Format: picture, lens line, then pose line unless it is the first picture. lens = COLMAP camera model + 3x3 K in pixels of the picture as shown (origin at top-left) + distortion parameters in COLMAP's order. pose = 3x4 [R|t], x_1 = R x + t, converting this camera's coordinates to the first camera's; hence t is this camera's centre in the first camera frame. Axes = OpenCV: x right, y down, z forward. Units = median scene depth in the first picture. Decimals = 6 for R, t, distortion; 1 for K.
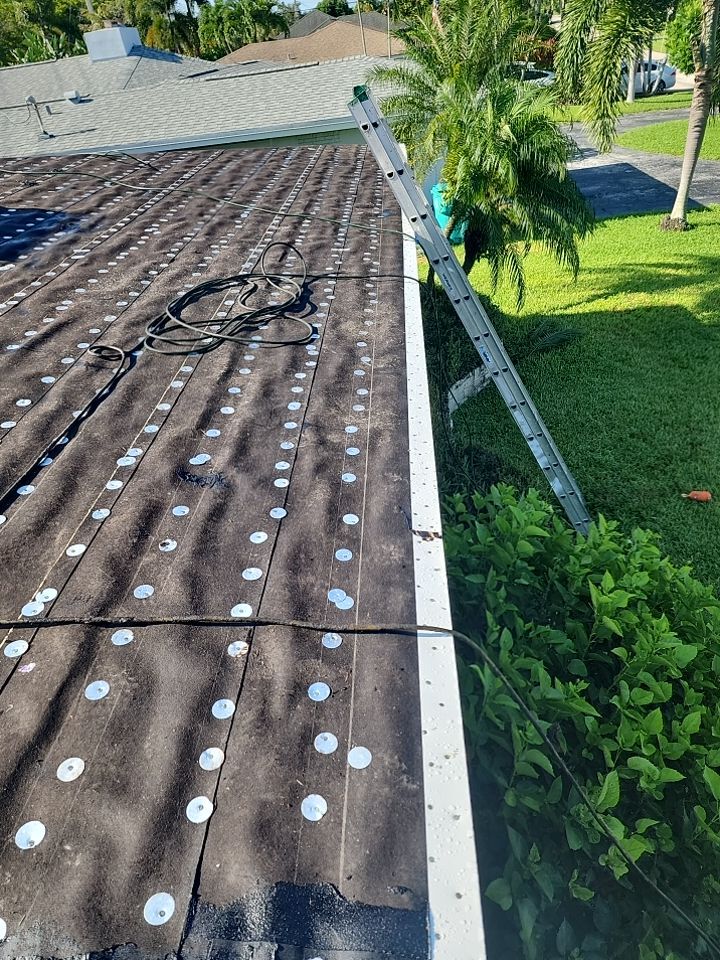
lens RADIAL K [[651.4, 0, 366.4], [0, 651.4, 478.8], [0, 0, 1]] dist [0.078400, -0.069090]
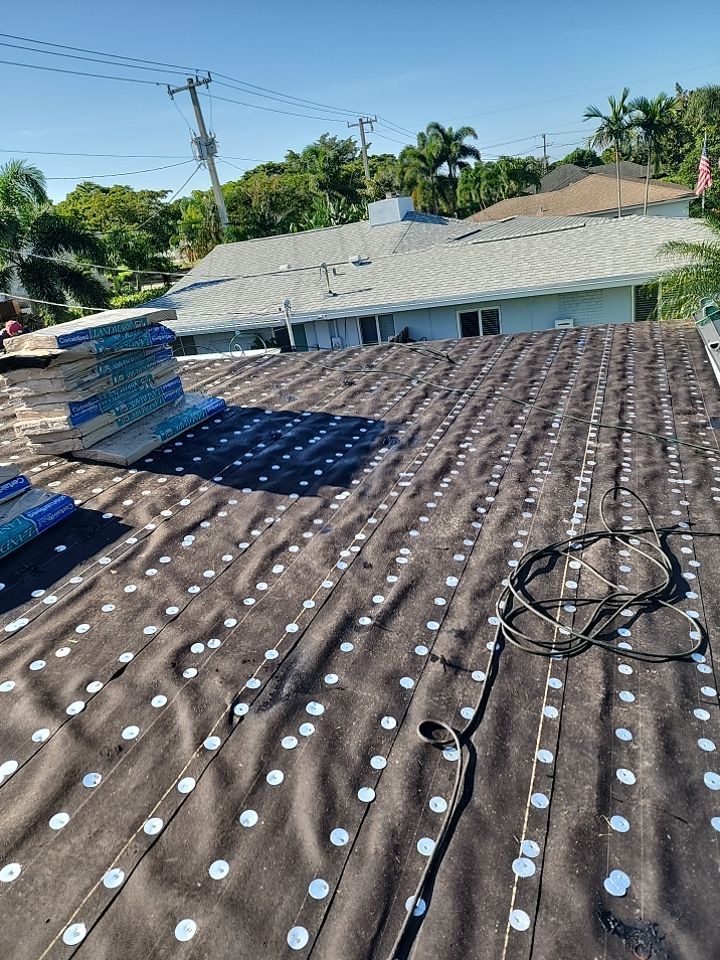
lens RADIAL K [[651.4, 0, 364.0], [0, 651.4, 475.5], [0, 0, 1]] dist [0.078400, -0.069090]
pose [[0.946437, 0.088416, -0.310548, -0.206490], [-0.140988, 0.978410, -0.151118, -0.205840], [0.290482, 0.186807, 0.938469, 0.065569]]
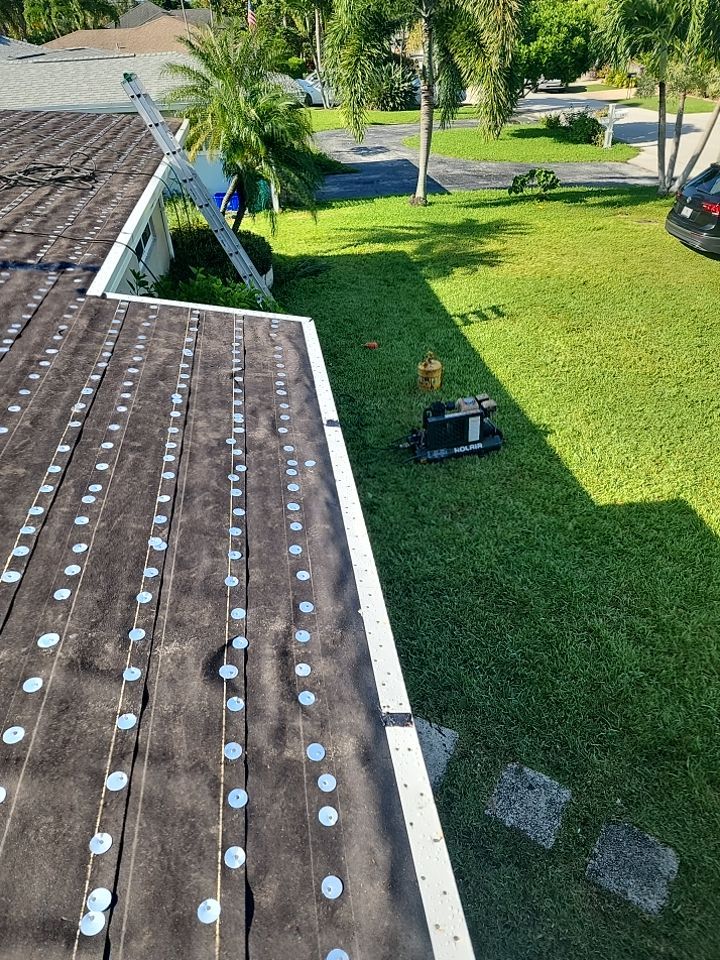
lens RADIAL K [[651.4, 0, 358.3], [0, 651.4, 474.3], [0, 0, 1]] dist [0.078400, -0.069090]
pose [[0.980134, -0.040983, 0.194054, 0.262557], [0.042017, 0.999116, -0.001214, 0.642717], [-0.193832, 0.009343, 0.980990, -1.081253]]
